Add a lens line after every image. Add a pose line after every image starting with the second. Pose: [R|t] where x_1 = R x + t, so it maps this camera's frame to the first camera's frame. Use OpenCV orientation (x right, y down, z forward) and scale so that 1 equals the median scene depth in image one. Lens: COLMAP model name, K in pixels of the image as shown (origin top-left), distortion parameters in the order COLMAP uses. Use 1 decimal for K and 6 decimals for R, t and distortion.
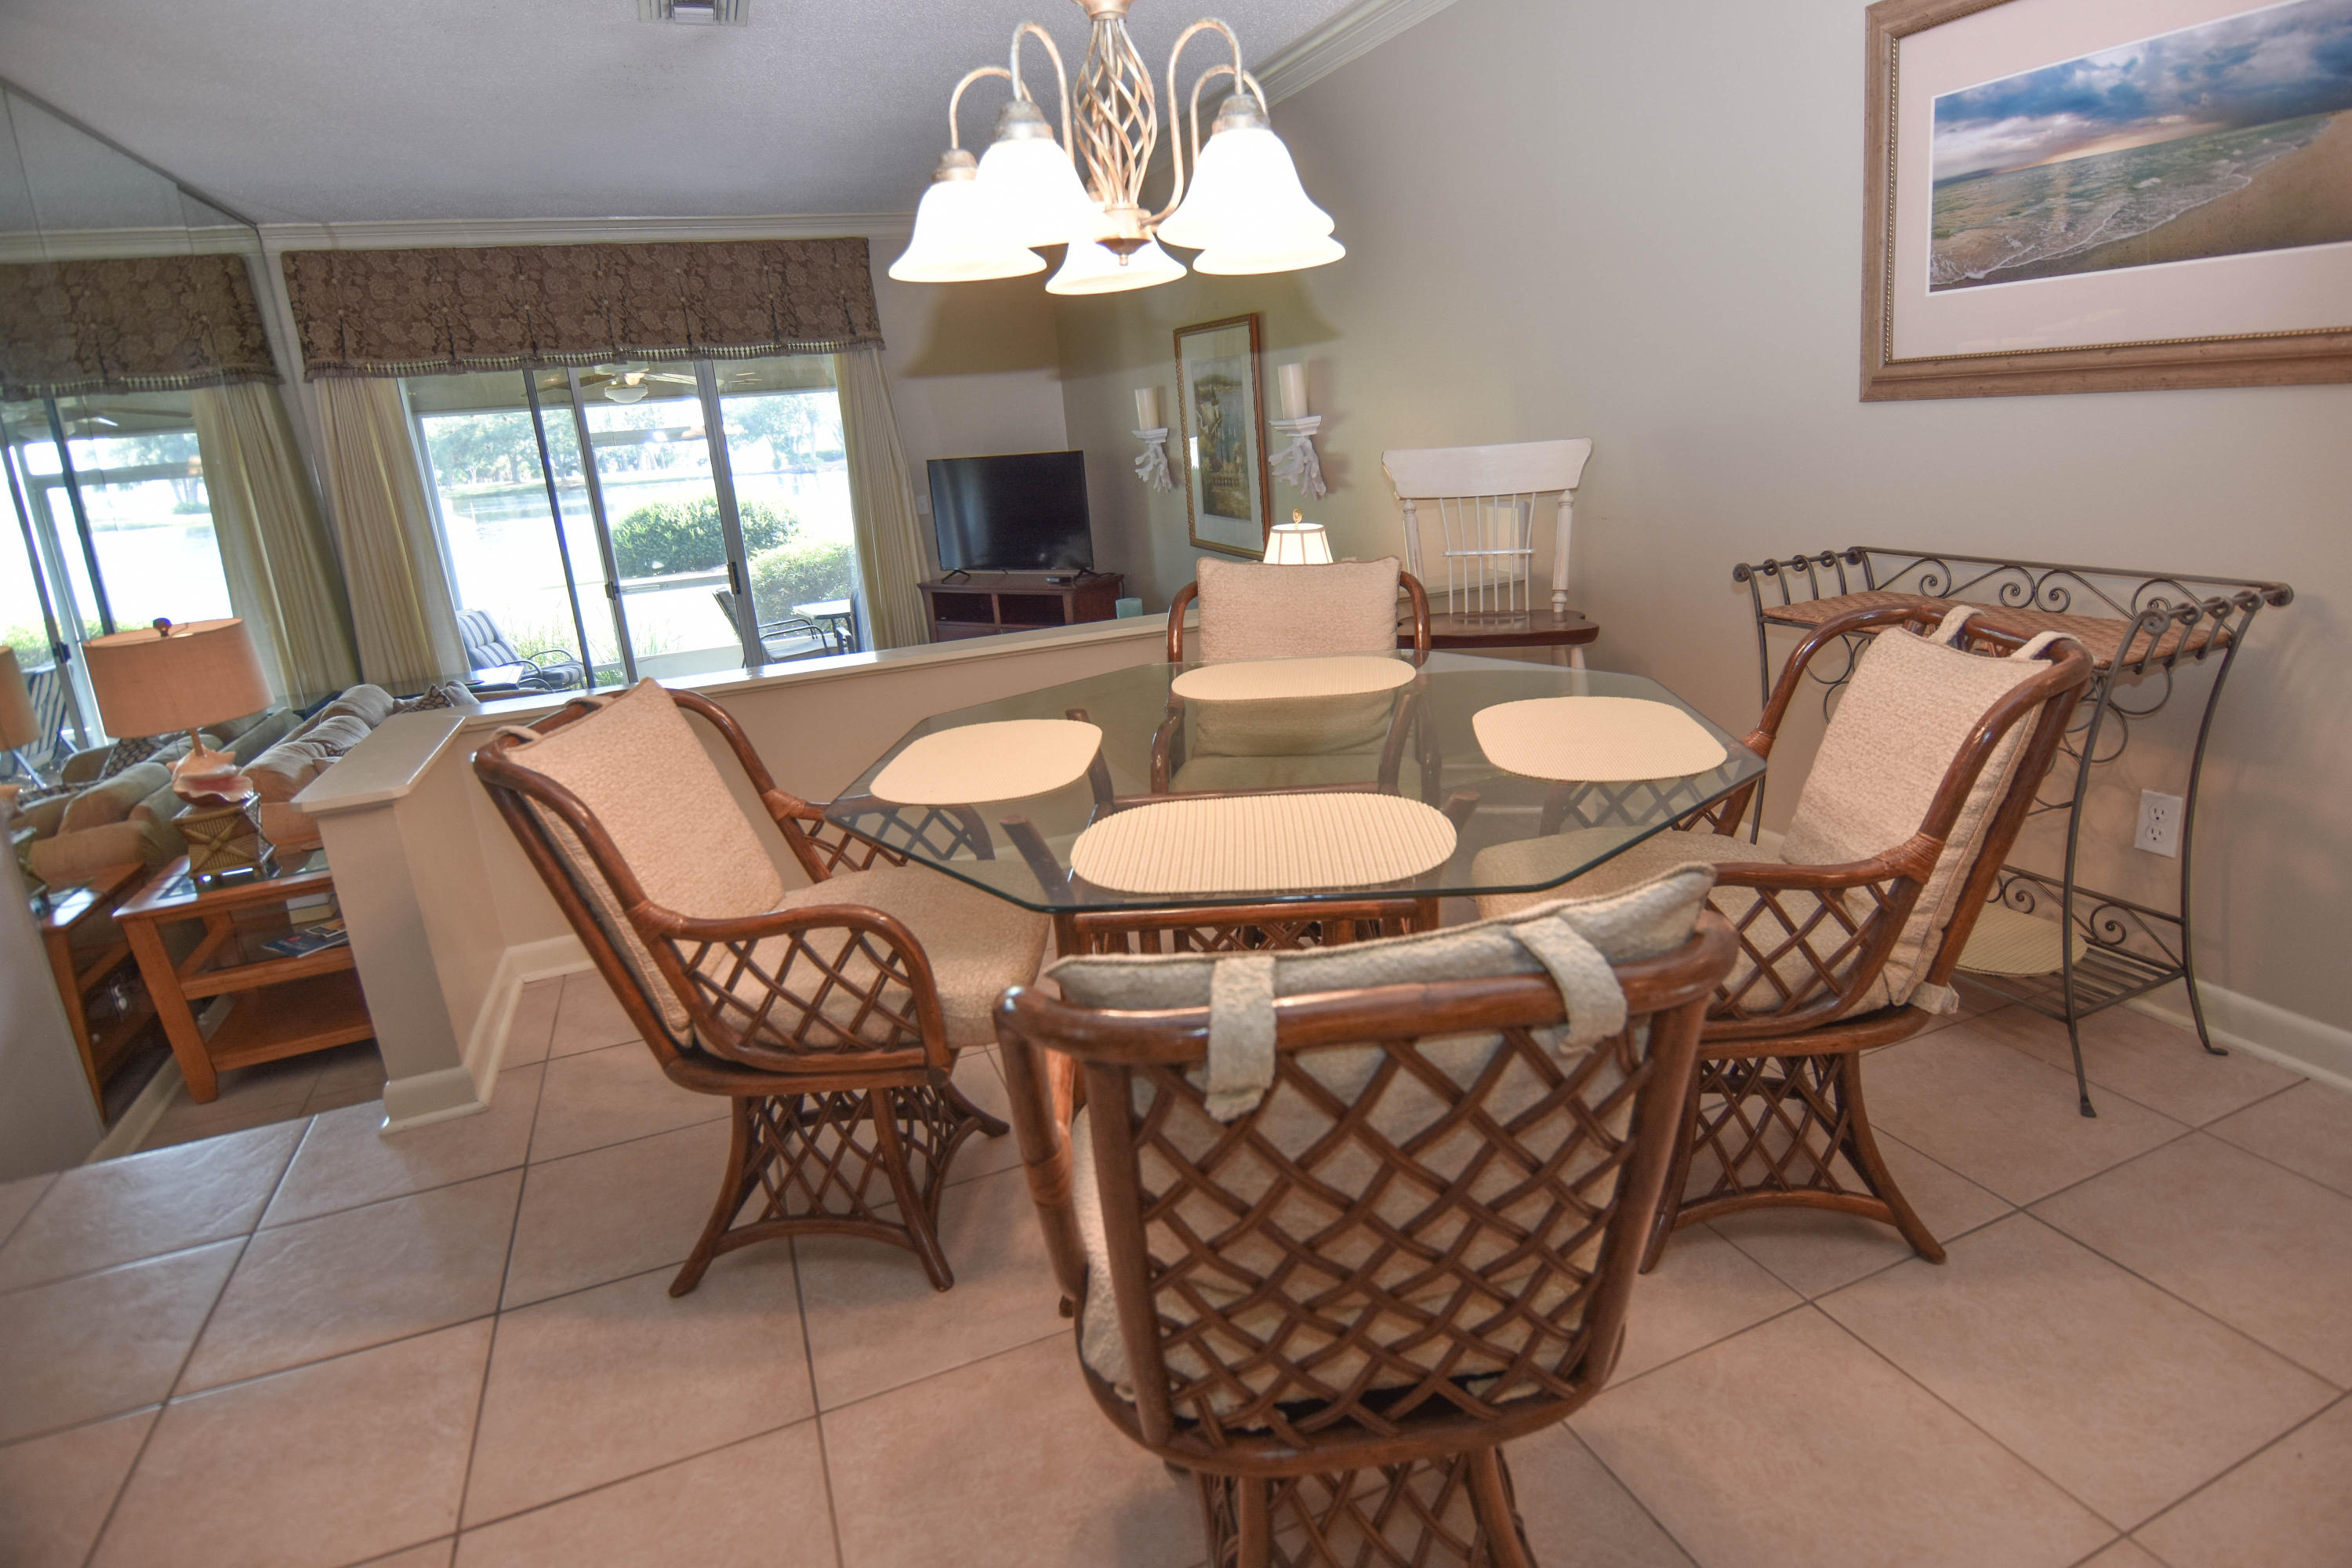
lens RADIAL K [[1243.3, 0, 1196.4], [0, 1243.3, 749.3], [0, 0, 1]] dist [0.004866, -0.020925]
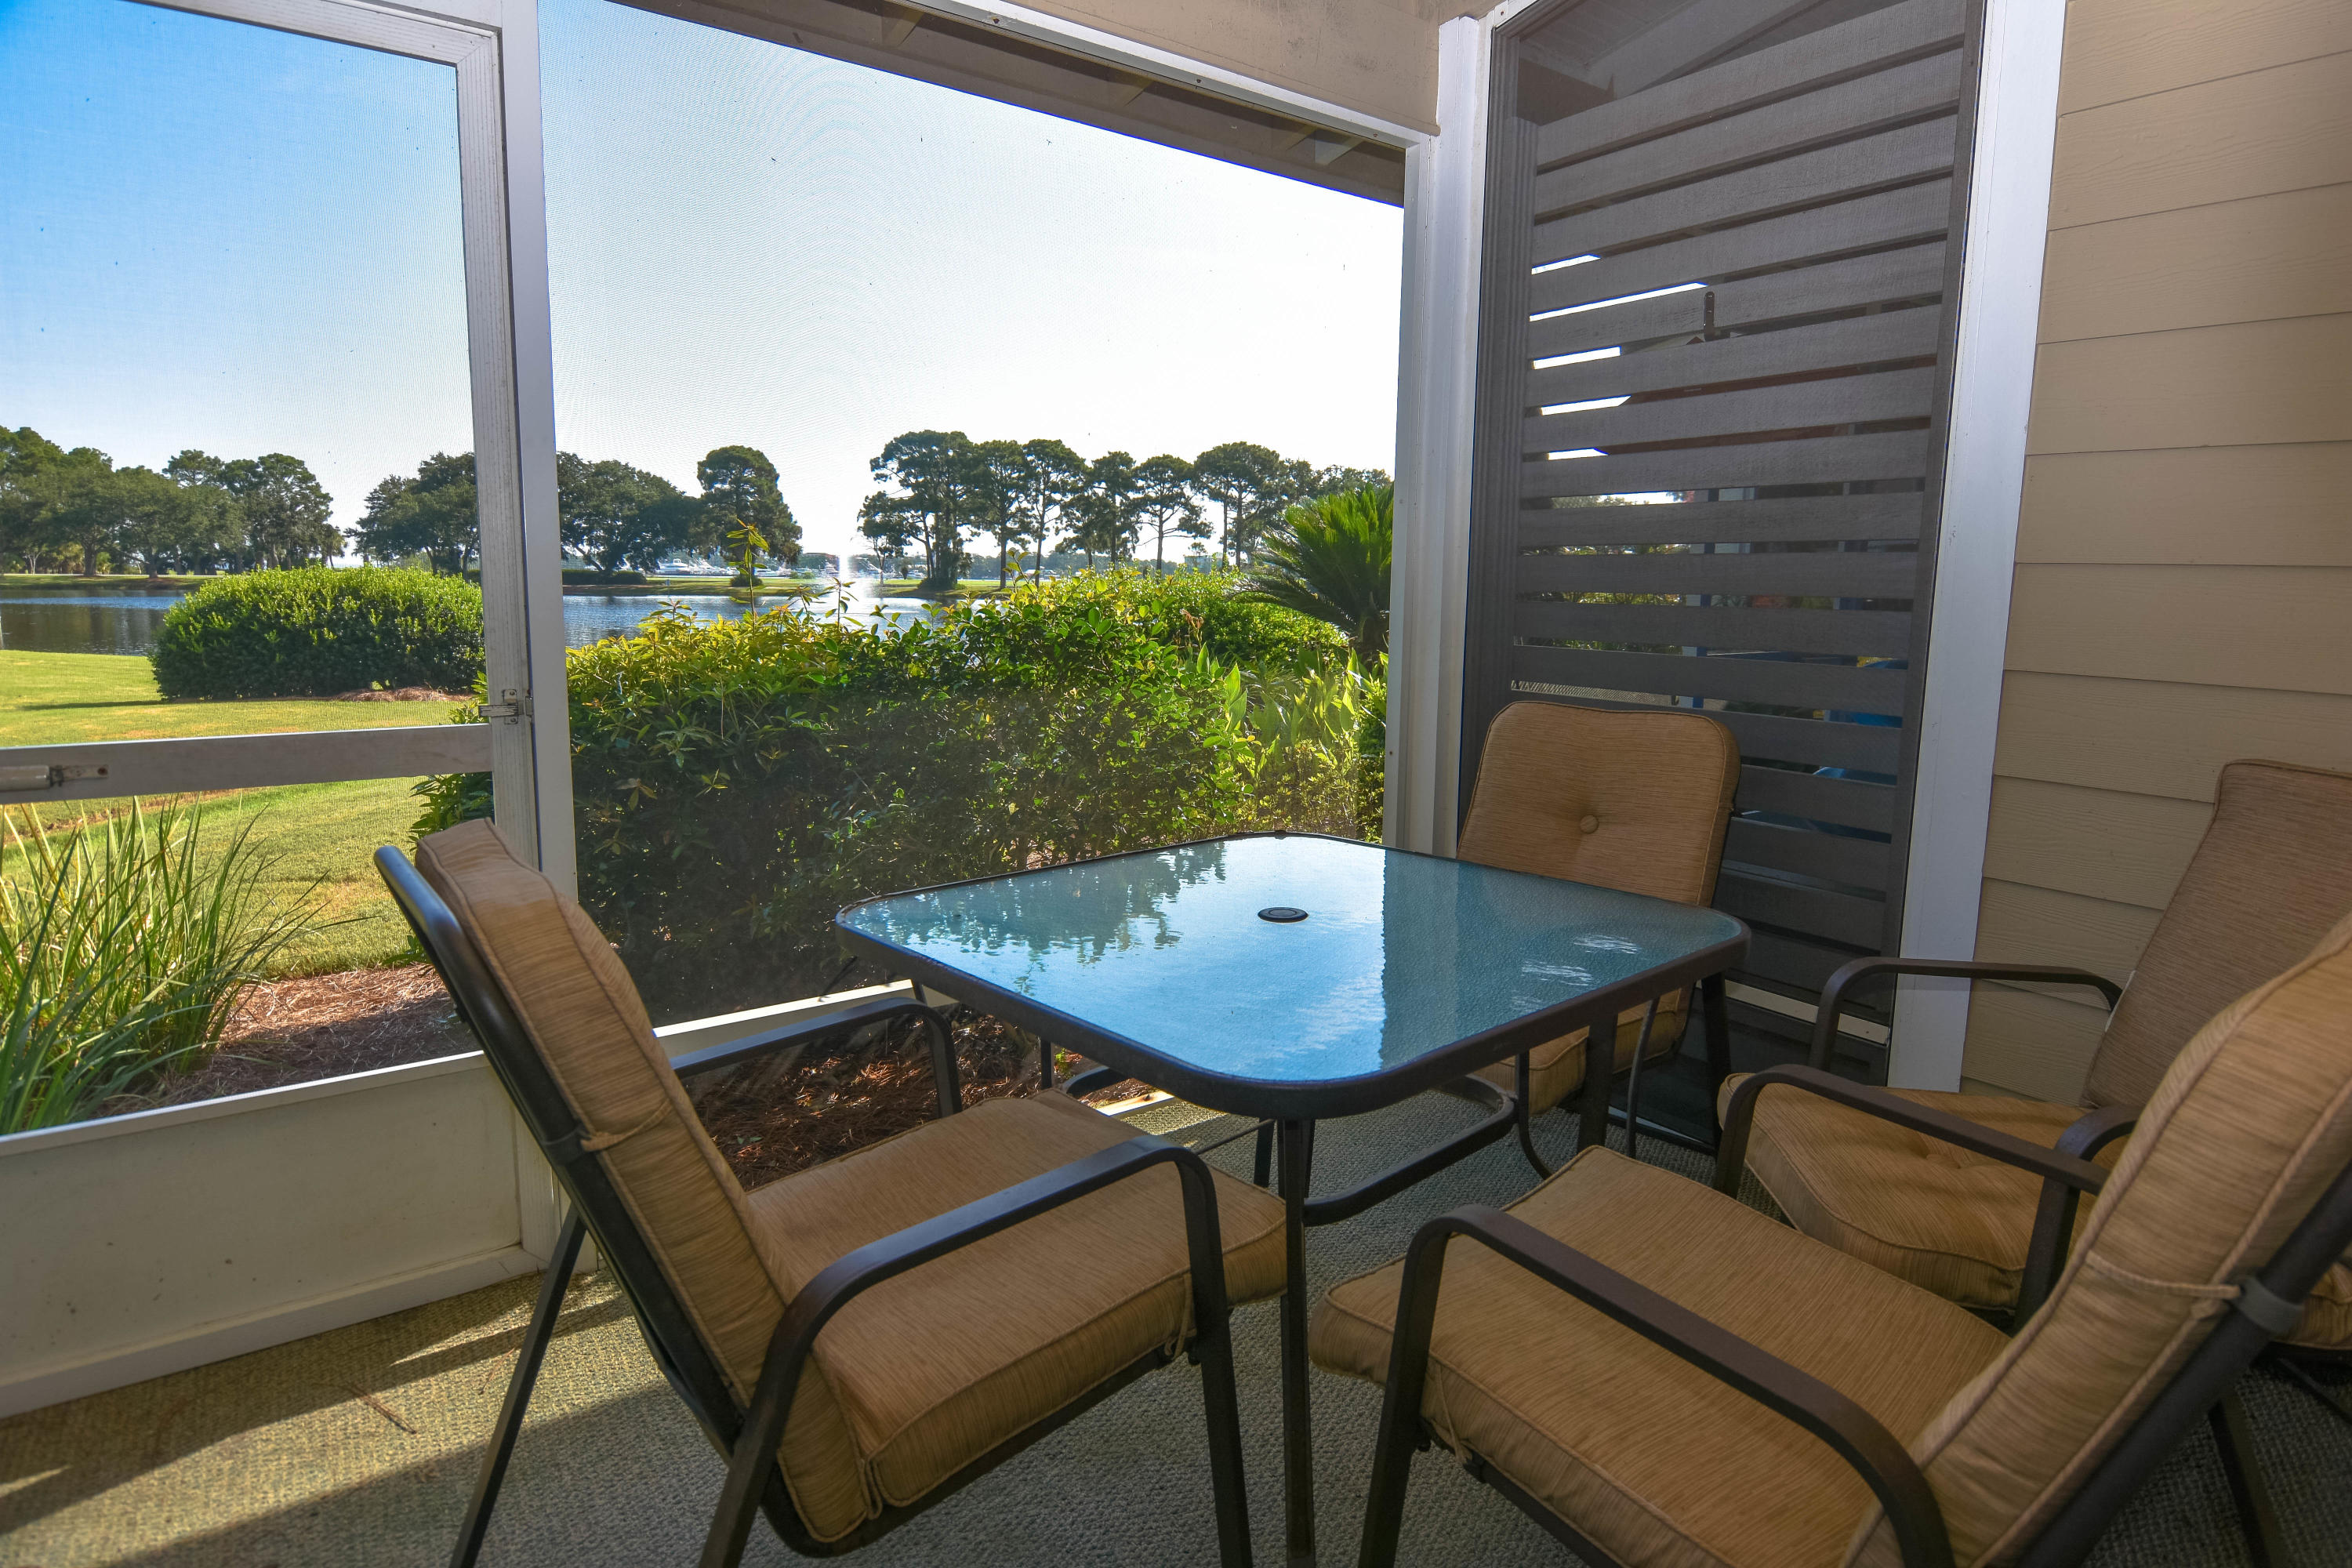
lens RADIAL K [[1243.3, 0, 1196.4], [0, 1243.3, 749.3], [0, 0, 1]] dist [0.004866, -0.020925]
pose [[0.969985, 0.057166, 0.236351, -0.420292], [-0.025129, 0.990335, -0.136401, -0.153249], [-0.241864, 0.126368, 0.962046, 1.058662]]
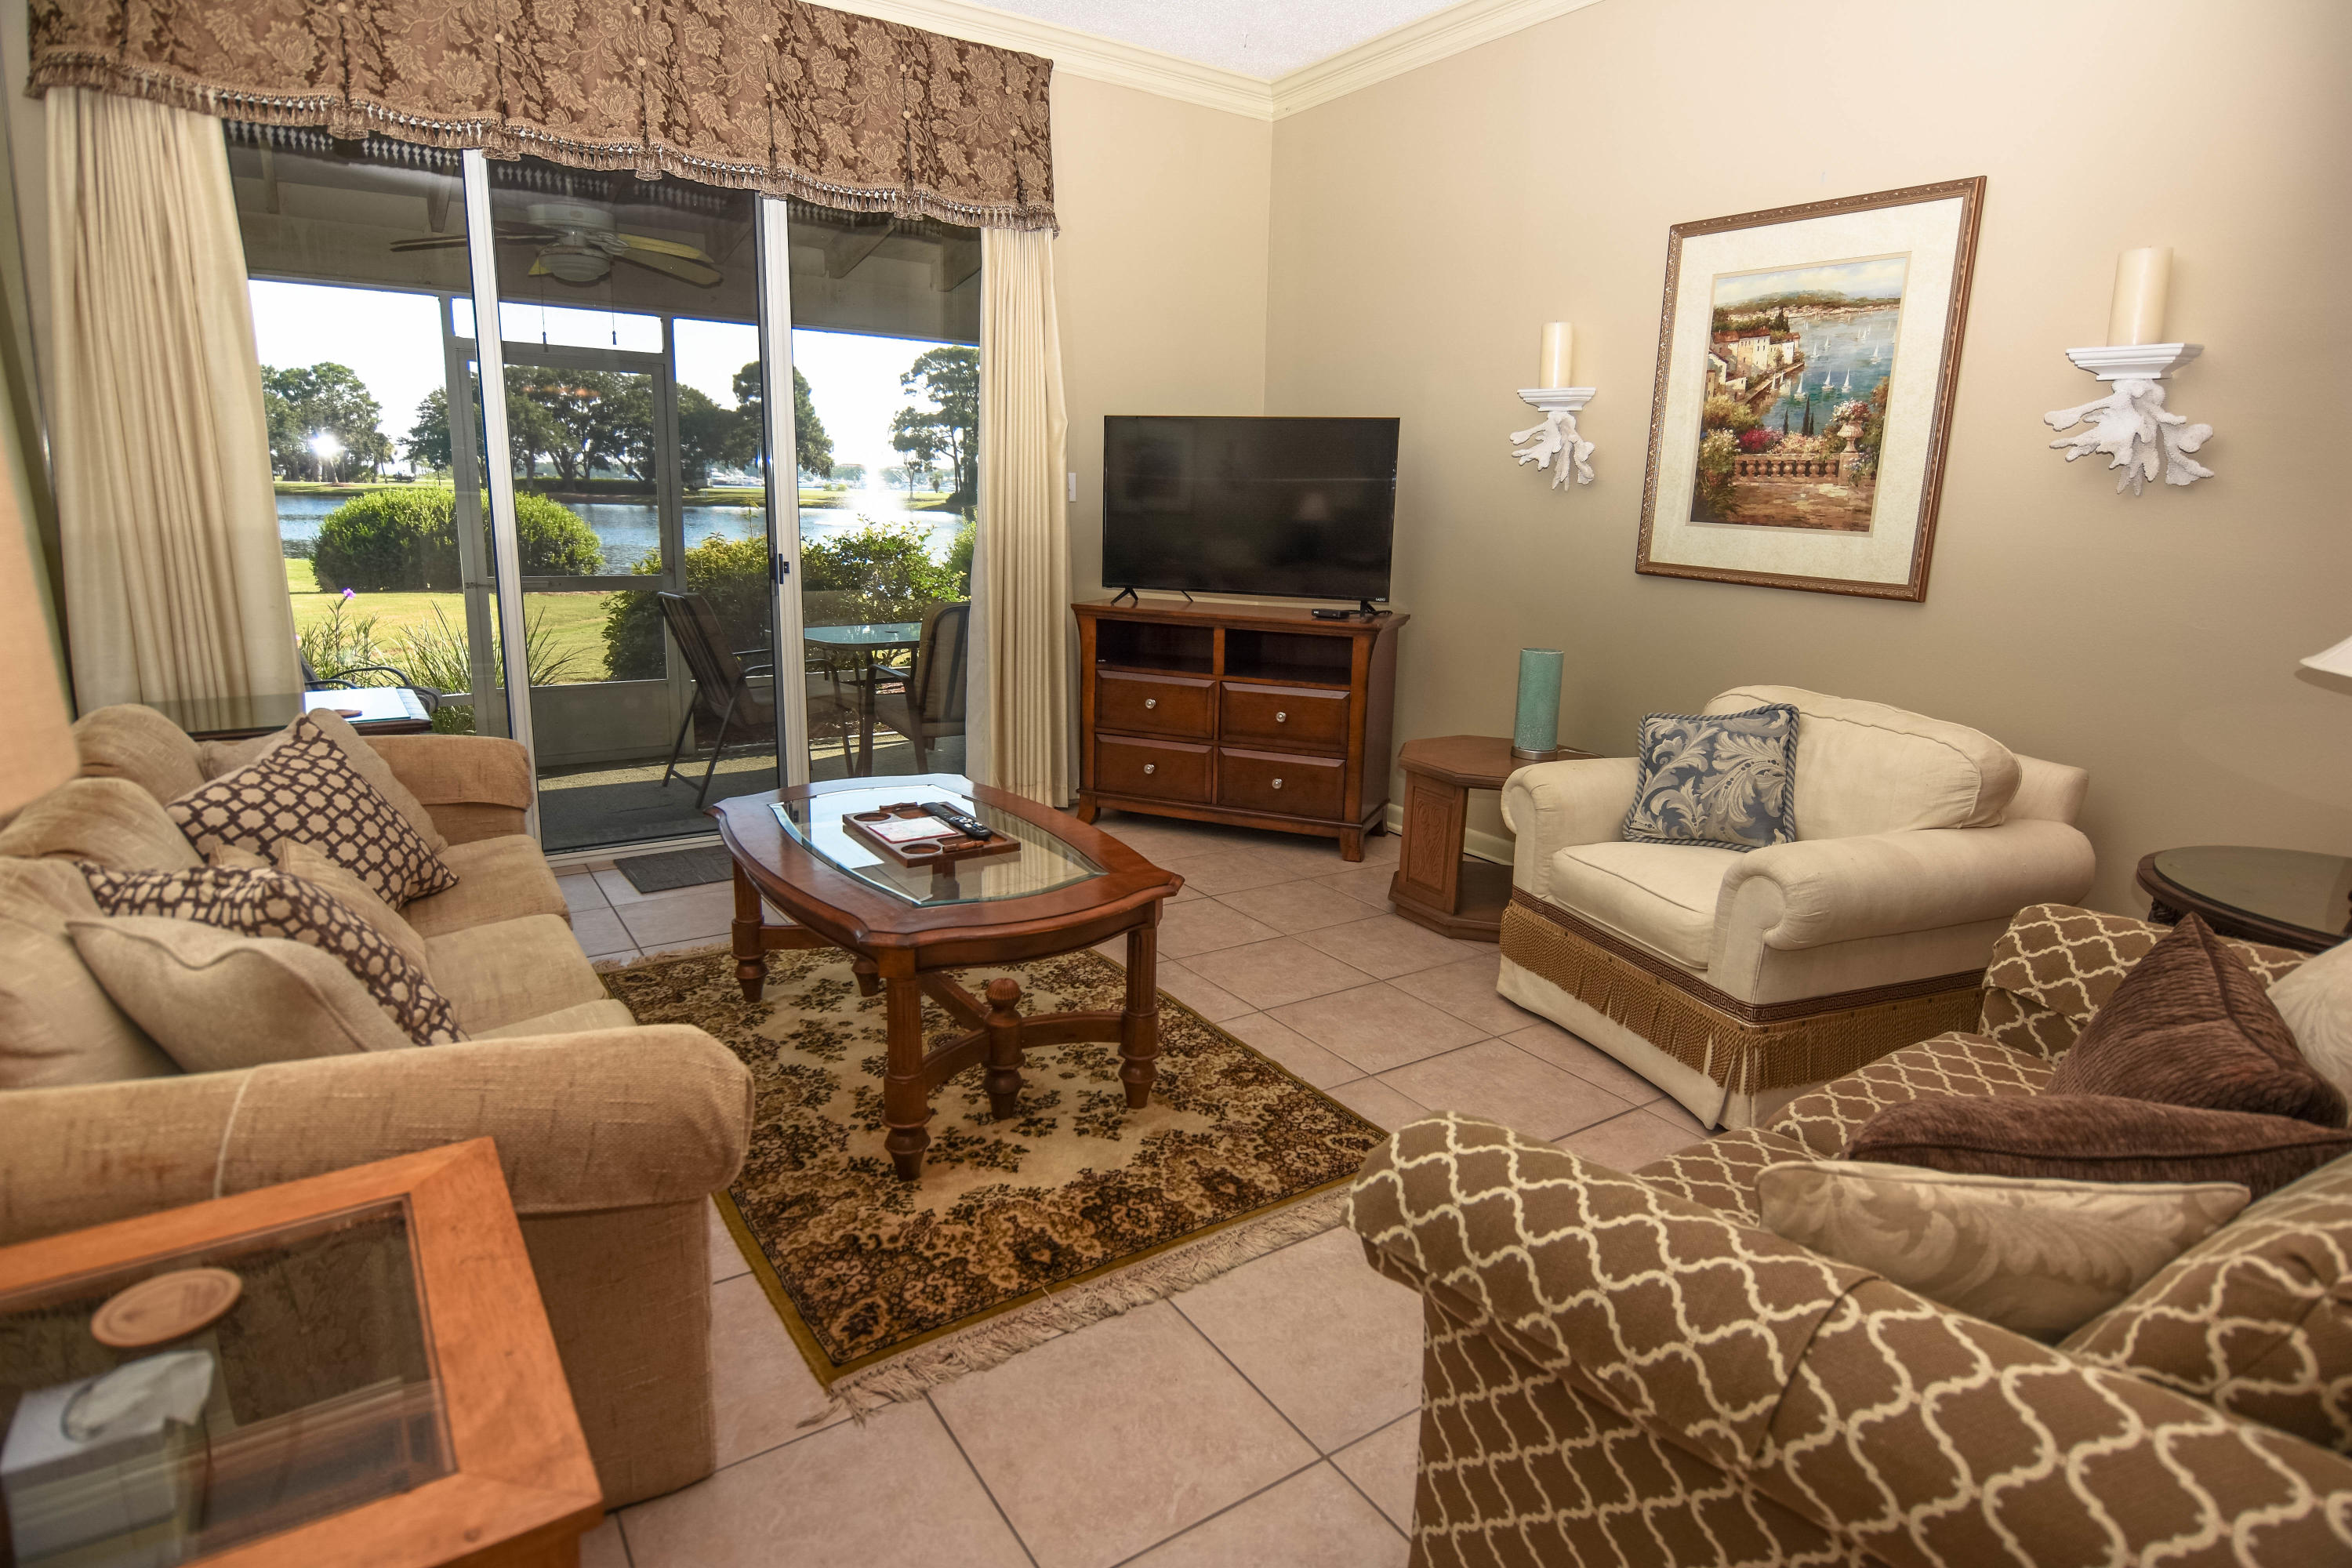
lens RADIAL K [[1243.3, 0, 1196.4], [0, 1243.3, 749.3], [0, 0, 1]] dist [0.004866, -0.020925]
pose [[0.974986, 0.059490, 0.214157, -0.313301], [-0.045414, 0.996508, -0.070061, -0.017807], [-0.217577, 0.058583, 0.974283, 0.390217]]
